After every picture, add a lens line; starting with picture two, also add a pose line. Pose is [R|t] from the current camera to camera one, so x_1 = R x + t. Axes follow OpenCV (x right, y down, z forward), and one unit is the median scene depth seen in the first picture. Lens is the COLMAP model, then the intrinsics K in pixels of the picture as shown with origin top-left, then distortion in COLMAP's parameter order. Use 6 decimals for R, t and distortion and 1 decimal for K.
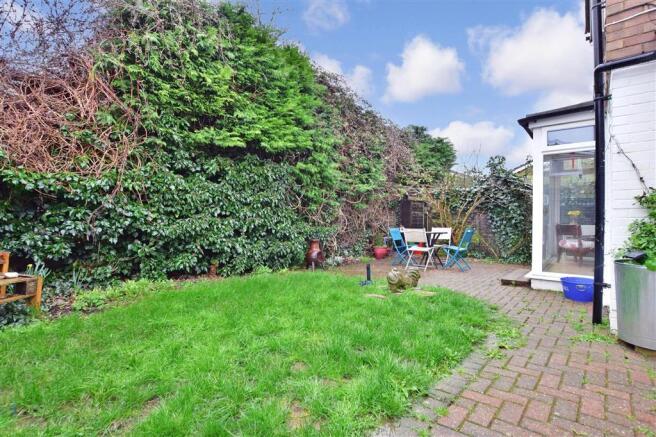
lens RADIAL K [[324.1, 0, 328.1], [0, 324.1, 219.0], [0, 0, 1]] dist [-0.018628, 0.000416]
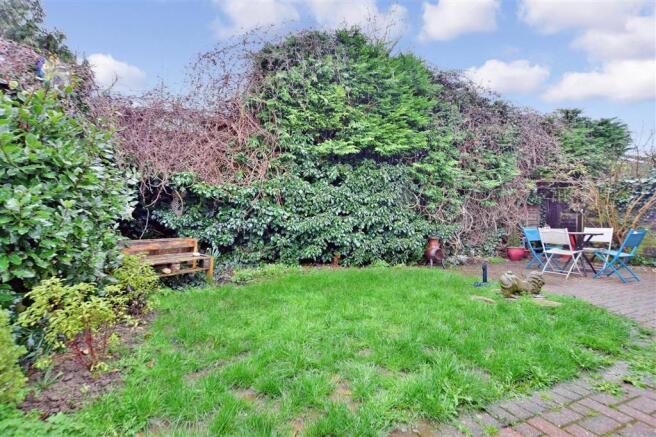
lens RADIAL K [[298.7, 0, 327.4], [0, 298.7, 219.0], [0, 0, 1]] dist [-0.026030, 0.003591]
pose [[0.887719, 0.004365, -0.460364, 0.137148], [-0.000961, 0.999970, 0.007629, -0.001575], [0.460384, -0.006330, 0.887697, 0.024369]]
